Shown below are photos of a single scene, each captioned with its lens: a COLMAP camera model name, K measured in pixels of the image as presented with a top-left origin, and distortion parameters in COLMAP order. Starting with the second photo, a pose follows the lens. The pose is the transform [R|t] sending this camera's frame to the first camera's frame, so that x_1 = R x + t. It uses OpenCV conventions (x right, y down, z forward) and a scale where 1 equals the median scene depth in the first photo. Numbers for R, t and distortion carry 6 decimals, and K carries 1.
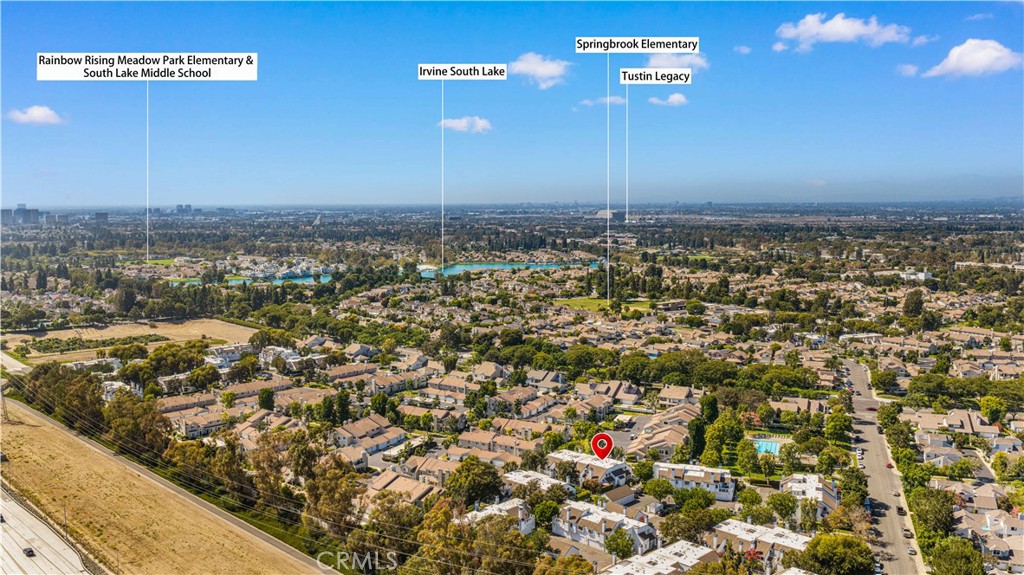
lens RADIAL K [[831.4, 0, 512.0], [0, 831.4, 287.5], [0, 0, 1]] dist [0.023883, -0.056293]
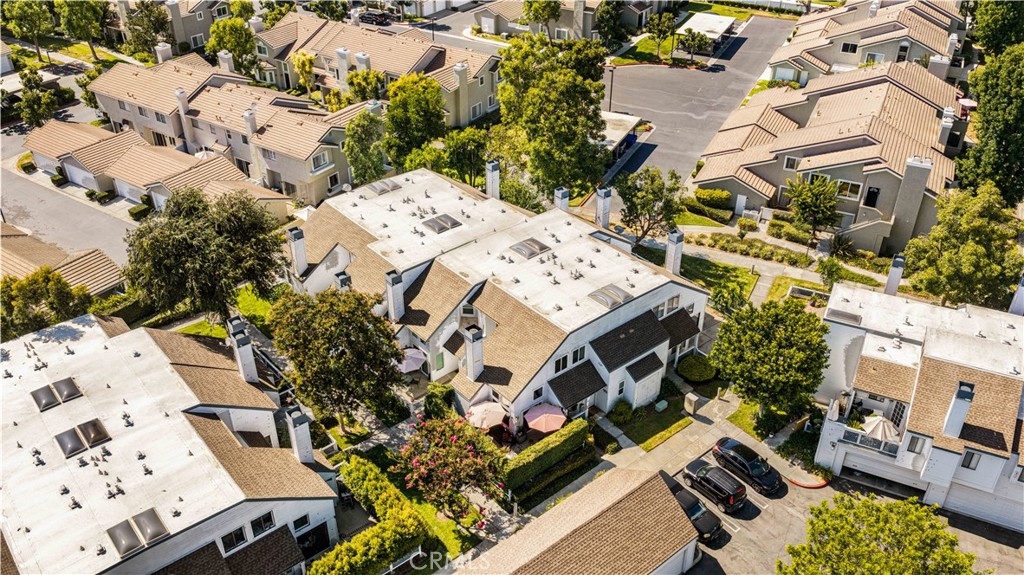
lens RADIAL K [[831.4, 0, 512.0], [0, 831.4, 287.5], [0, 0, 1]] dist [0.023883, -0.056293]
pose [[0.994580, 0.056809, -0.087083, 0.101876], [-0.010096, 0.886350, 0.462906, 0.108668], [0.103484, -0.459518, 0.882119, 0.730066]]
